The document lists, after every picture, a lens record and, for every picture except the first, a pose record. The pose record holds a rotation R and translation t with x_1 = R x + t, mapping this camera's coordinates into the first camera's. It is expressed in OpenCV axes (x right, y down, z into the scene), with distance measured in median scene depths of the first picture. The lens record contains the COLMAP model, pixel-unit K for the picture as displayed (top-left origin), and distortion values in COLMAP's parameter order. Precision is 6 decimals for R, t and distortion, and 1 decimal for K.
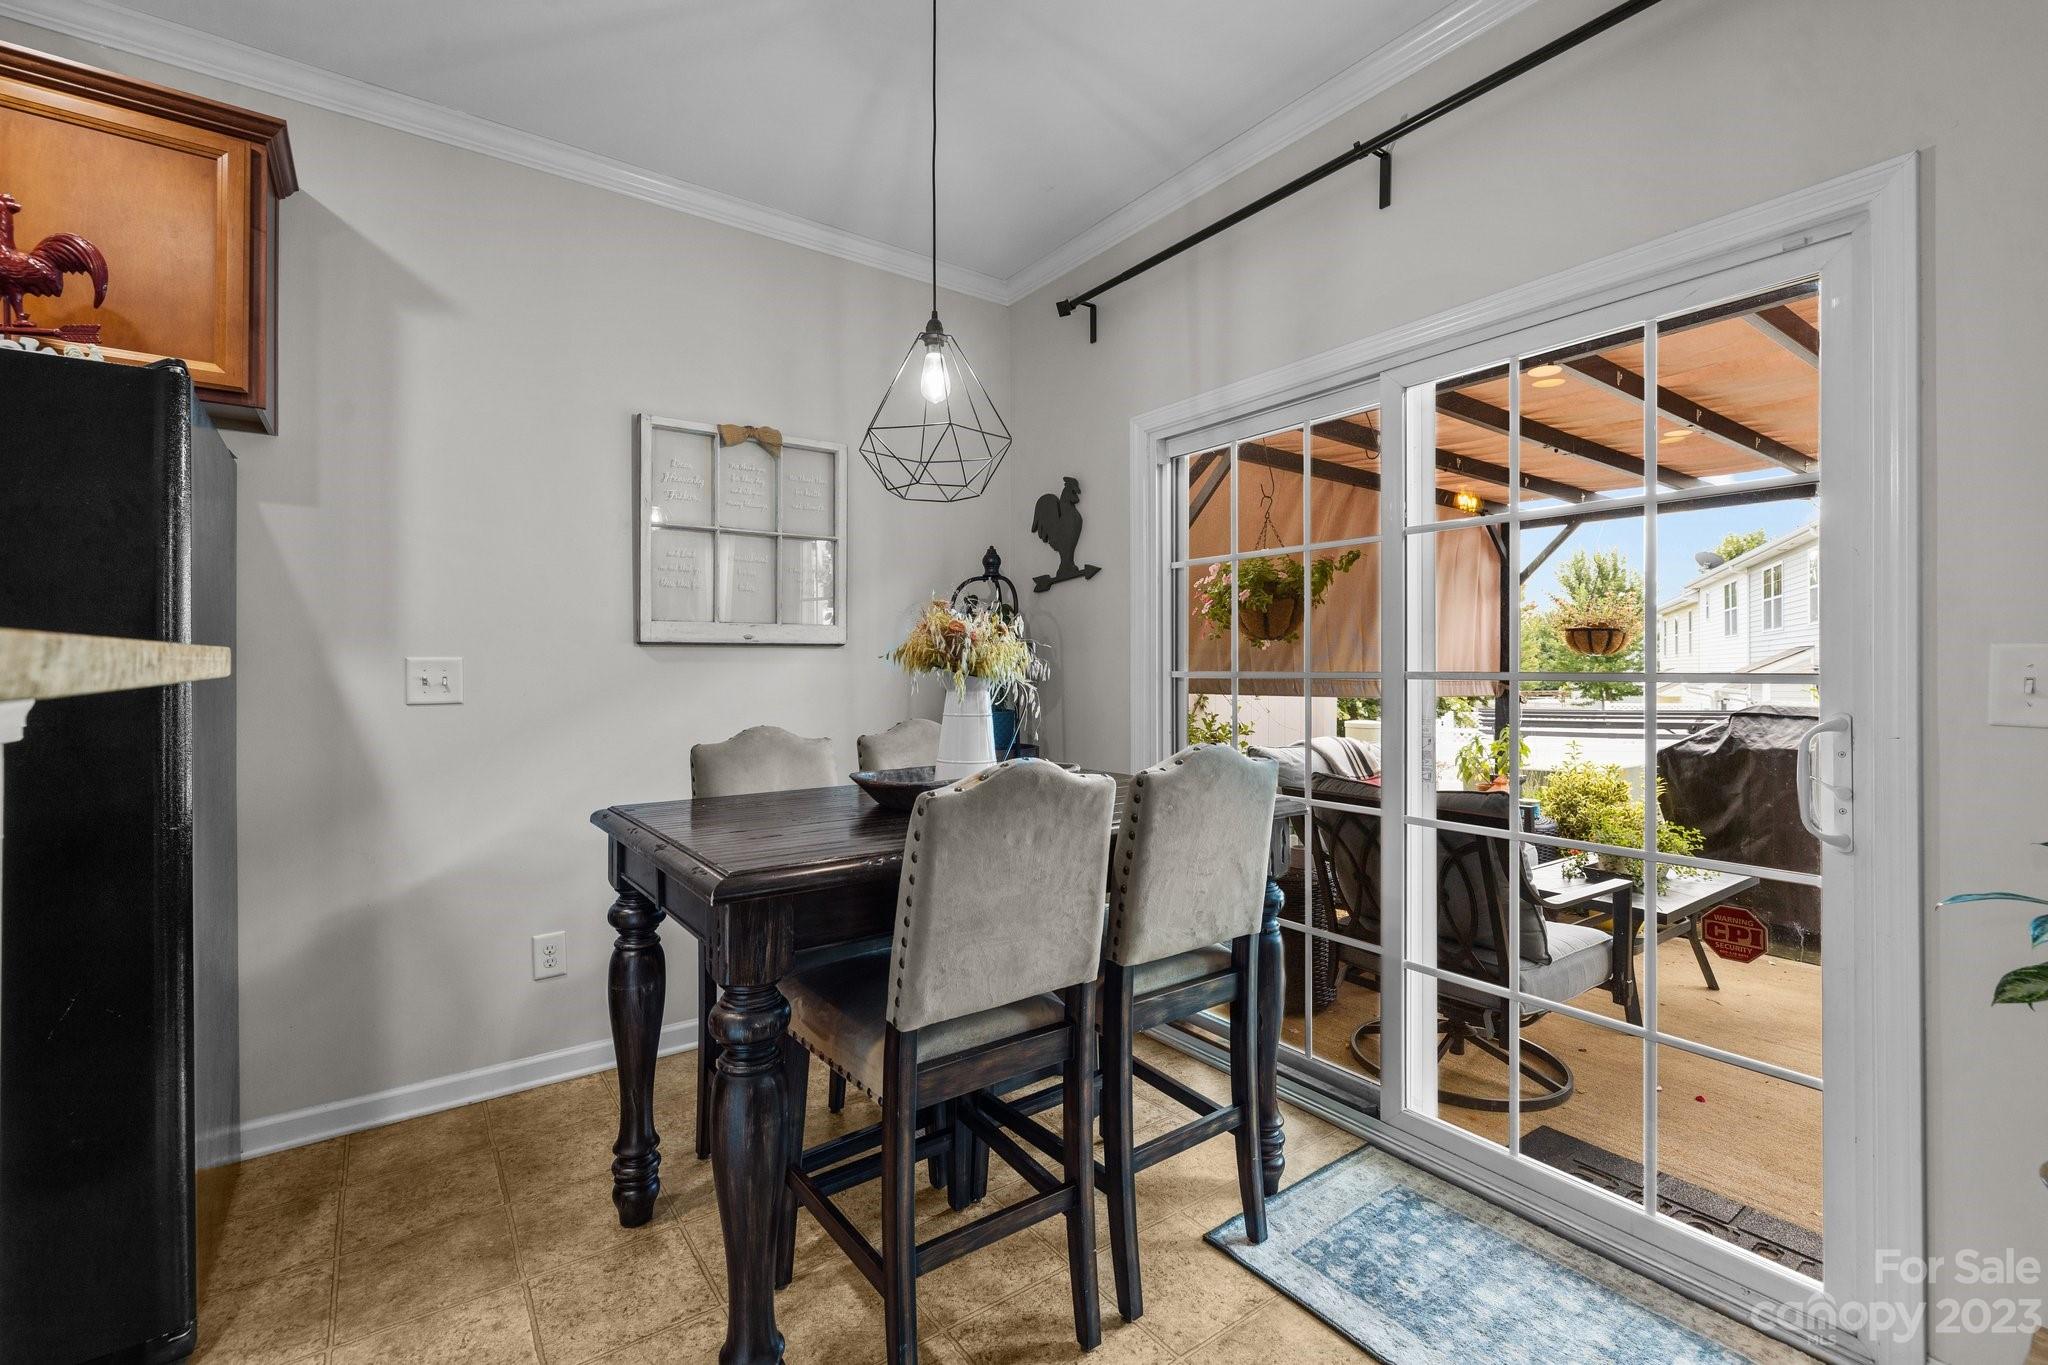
lens RADIAL K [[871.6, 0, 1011.0], [0, 871.6, 661.4], [0, 0, 1]] dist [0.000962, -0.000661]
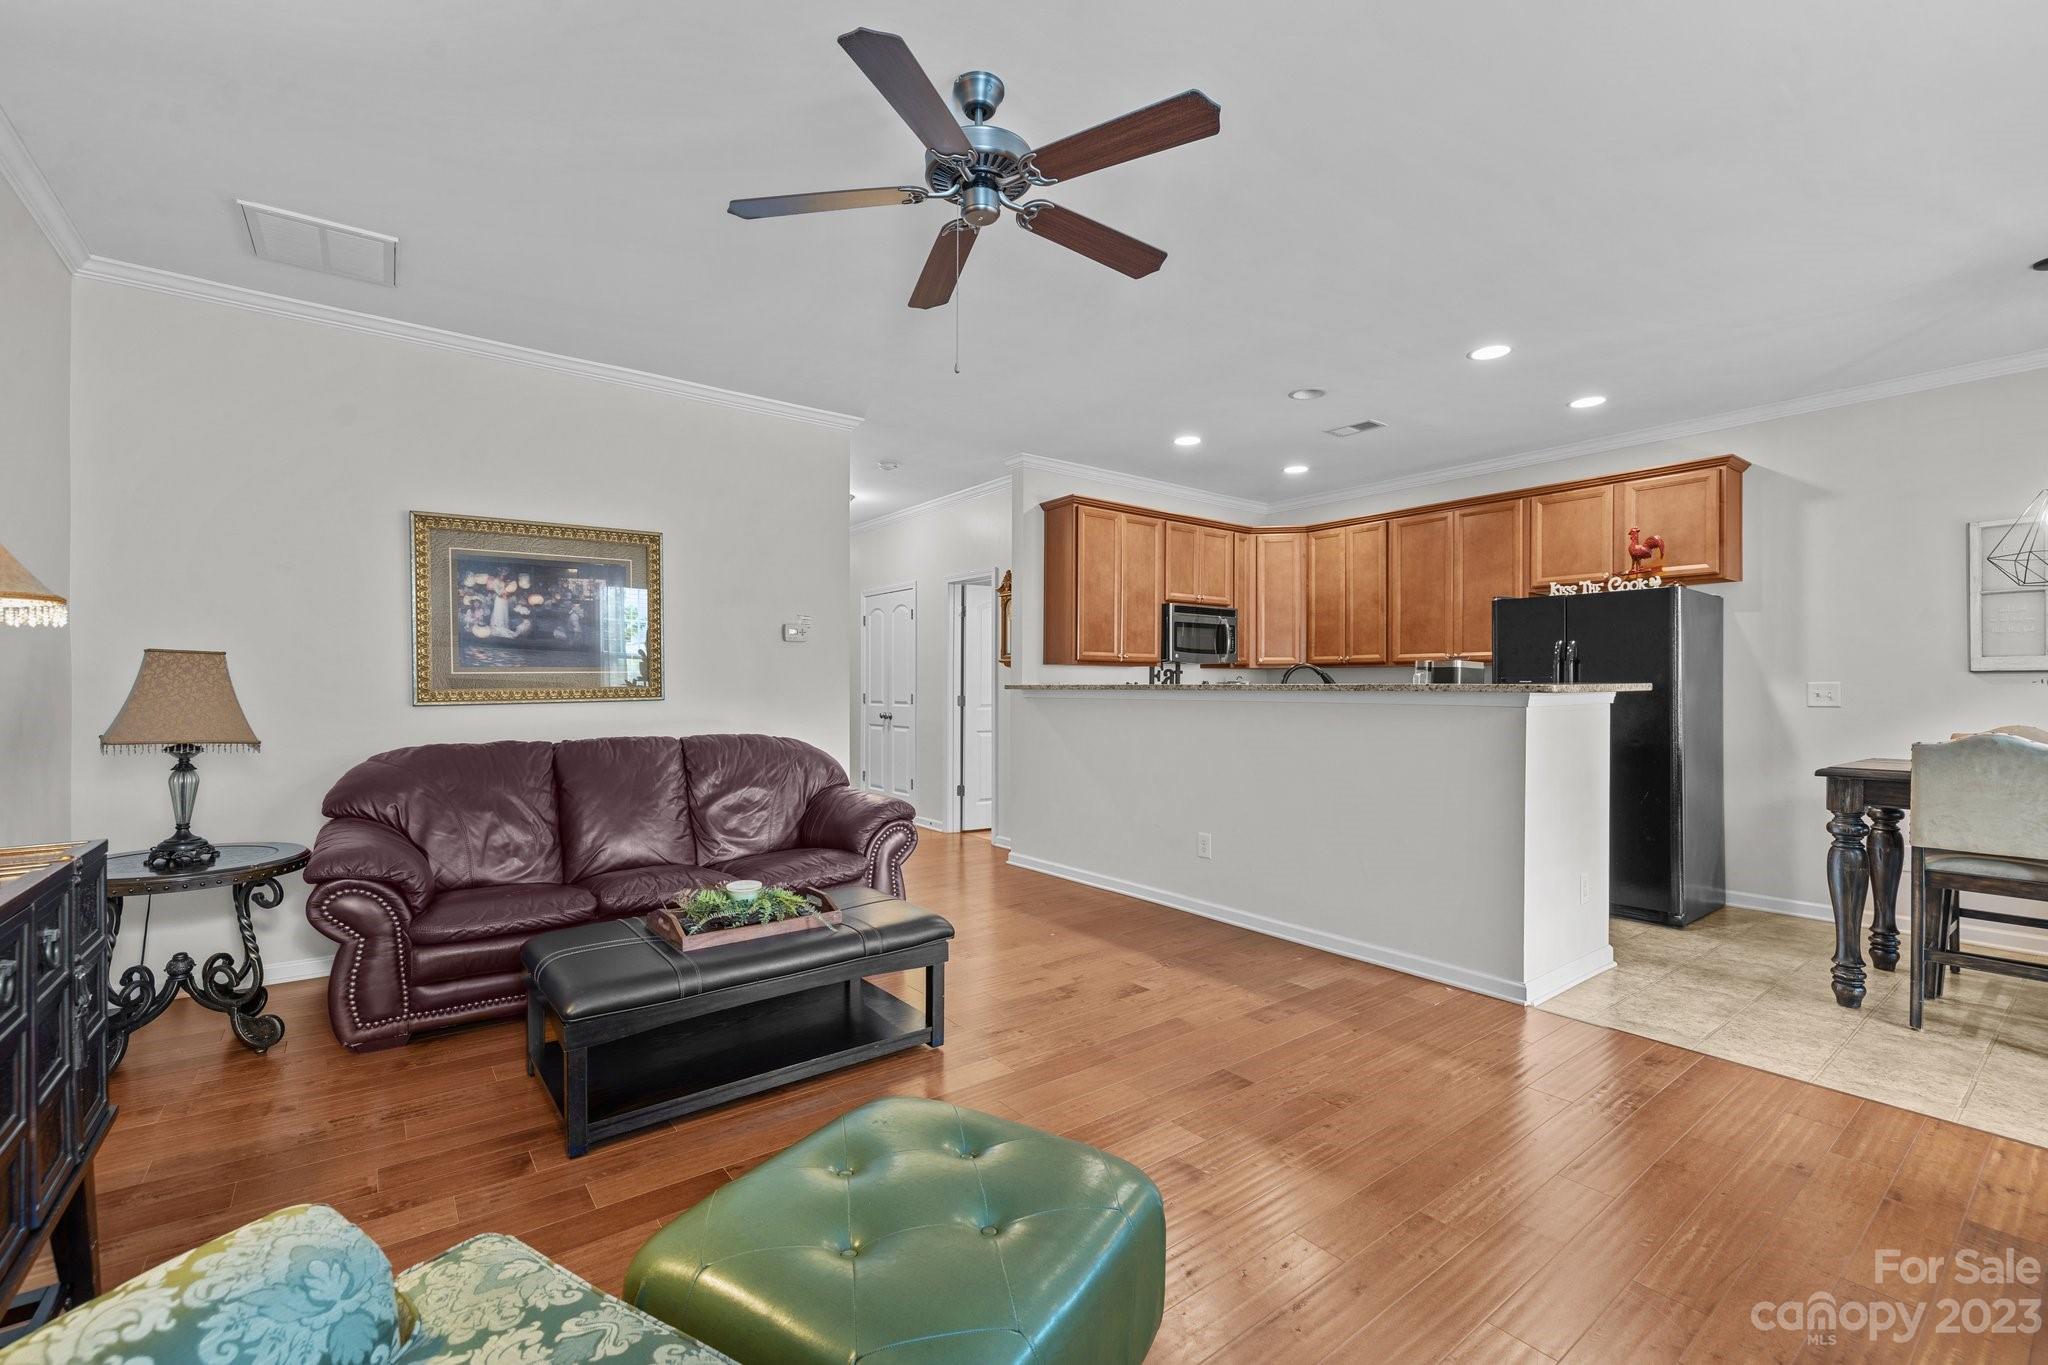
lens RADIAL K [[871.6, 0, 1023.0], [0, 871.6, 684.2], [0, 0, 1]] dist [0.000962, -0.000661]
pose [[0.030539, -0.001462, -0.999533, 1.281448], [0.006738, 0.999977, -0.001257, -0.010609], [0.999511, -0.006696, 0.030548, -0.864002]]
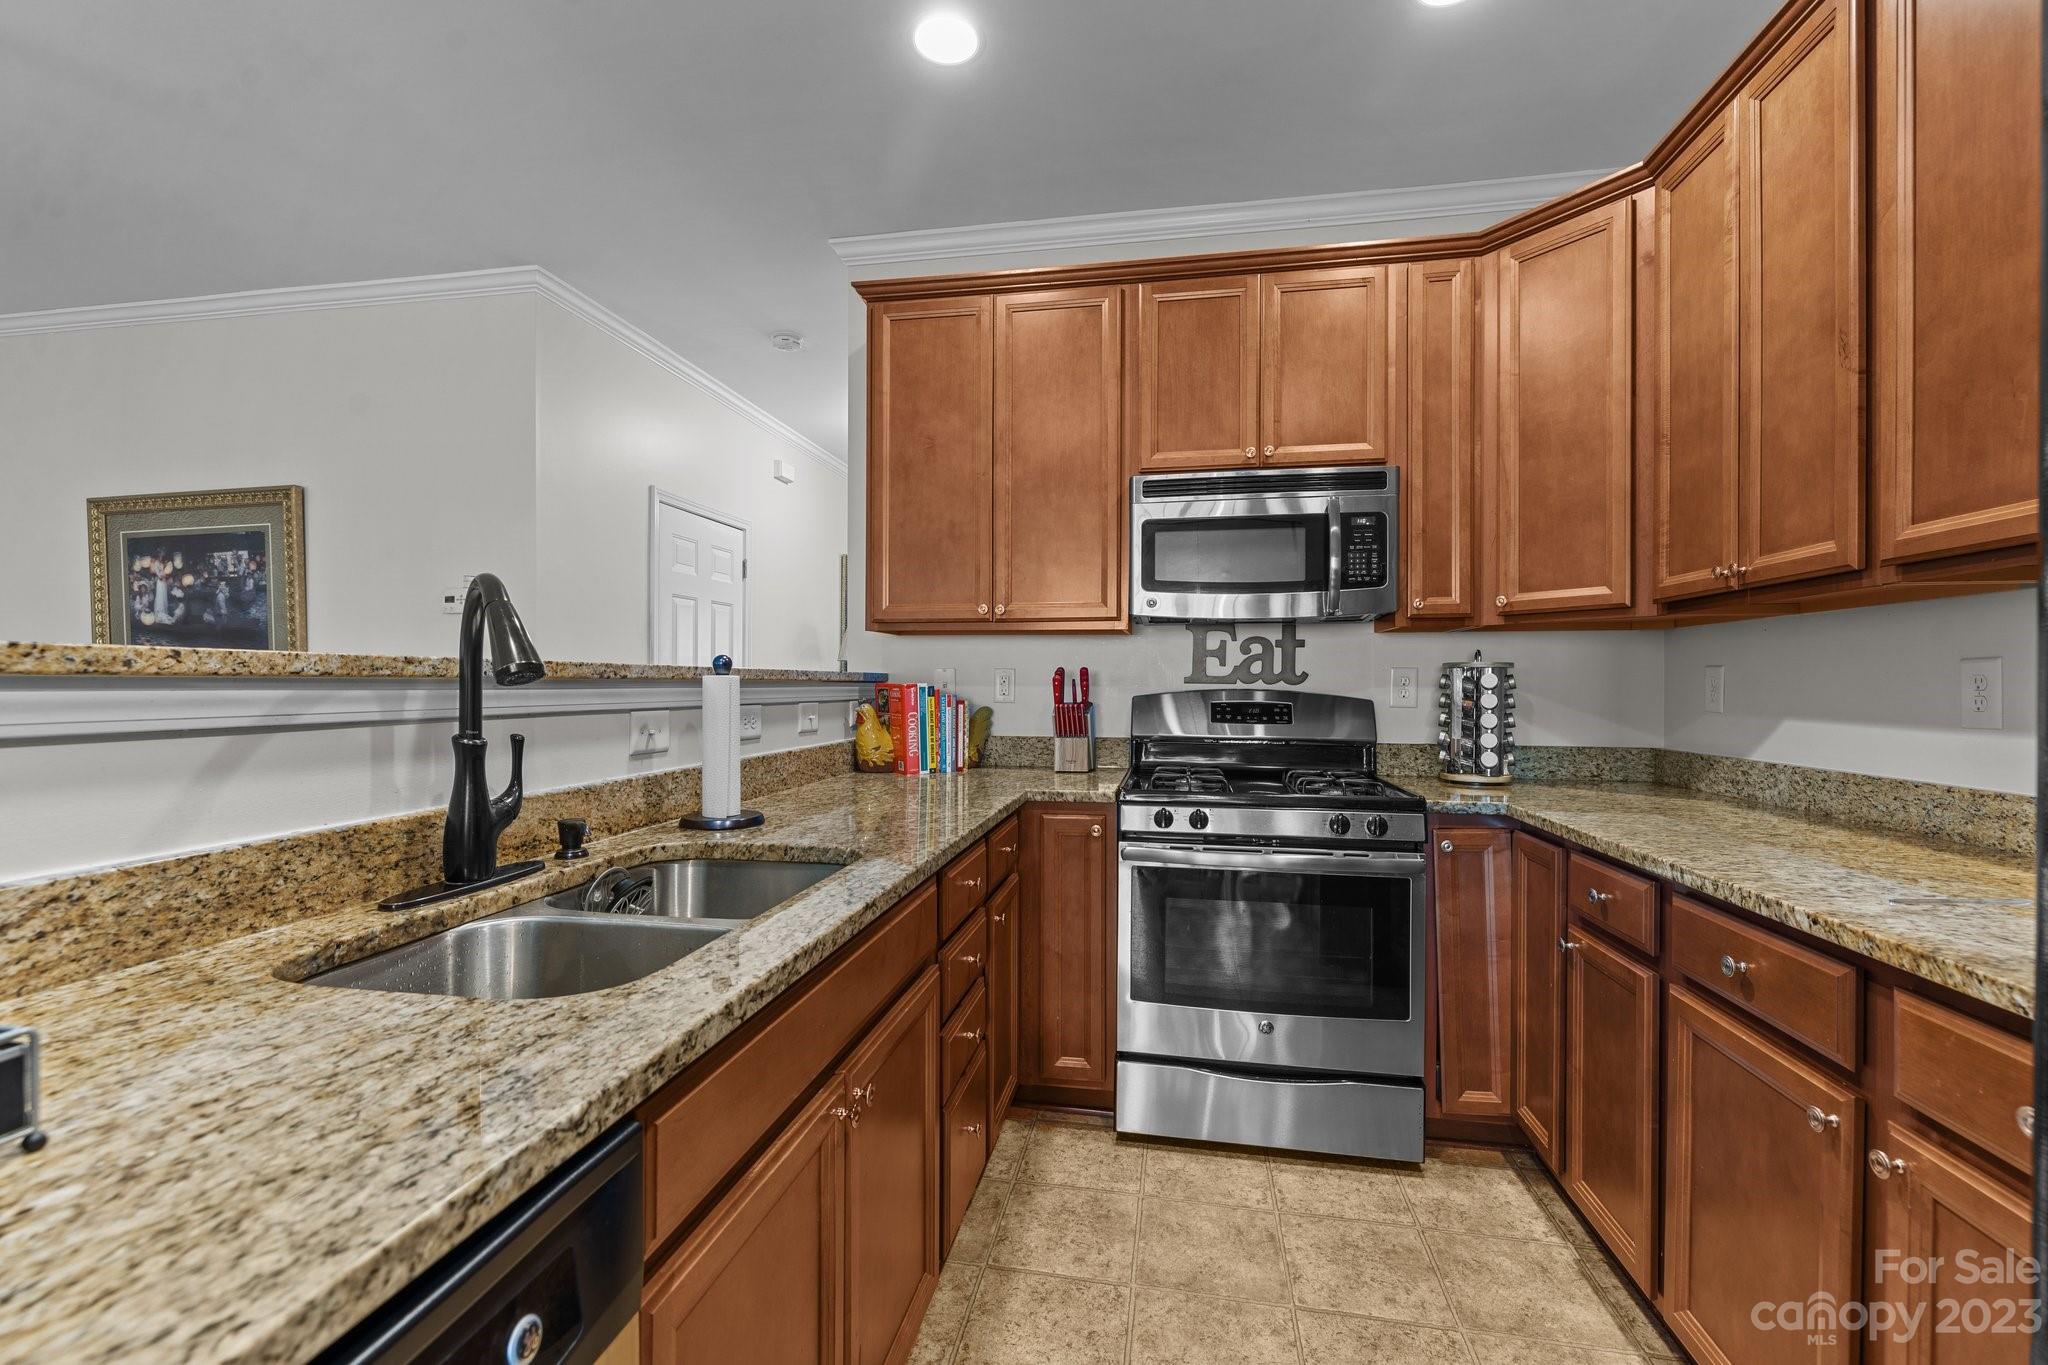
lens RADIAL K [[871.6, 0, 1022.8], [0, 871.6, 676.7], [0, 0, 1]] dist [0.000962, -0.000661]
pose [[-0.720826, -0.006125, -0.693089, -0.560363], [0.004169, 0.999905, -0.013172, 0.011174], [0.693104, -0.012384, -0.720732, 0.416683]]
